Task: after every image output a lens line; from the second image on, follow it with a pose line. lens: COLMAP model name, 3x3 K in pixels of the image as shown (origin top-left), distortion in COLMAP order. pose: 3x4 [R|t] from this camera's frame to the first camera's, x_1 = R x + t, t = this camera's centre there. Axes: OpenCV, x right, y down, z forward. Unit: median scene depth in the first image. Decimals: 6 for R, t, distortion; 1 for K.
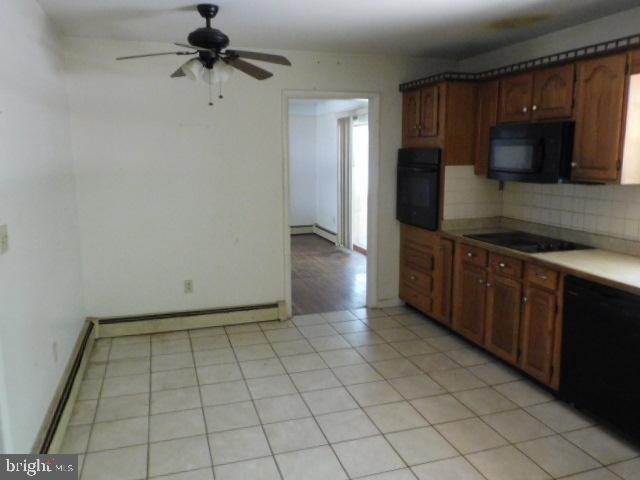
lens RADIAL K [[503.9, 0, 319.0], [0, 503.9, 239.0], [0, 0, 1]] dist [-0.002998, -0.009725]
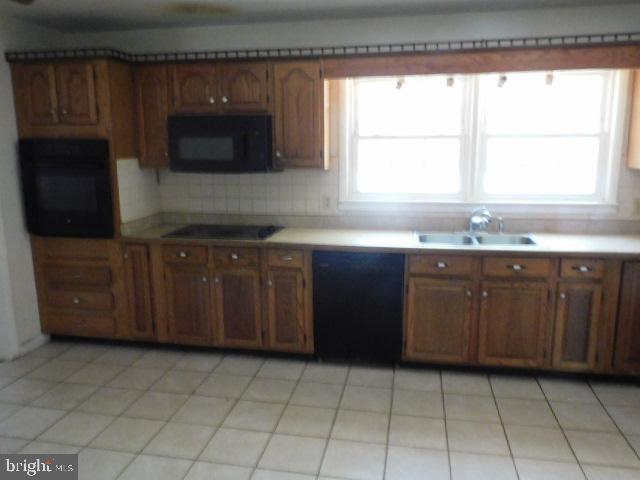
lens RADIAL K [[503.9, 0, 319.0], [0, 503.9, 239.0], [0, 0, 1]] dist [-0.002998, -0.009725]
pose [[0.478839, -0.162182, 0.862792, -0.400479], [0.148802, 0.983561, 0.102301, -0.058513], [-0.865200, 0.079399, 0.495100, 0.346858]]
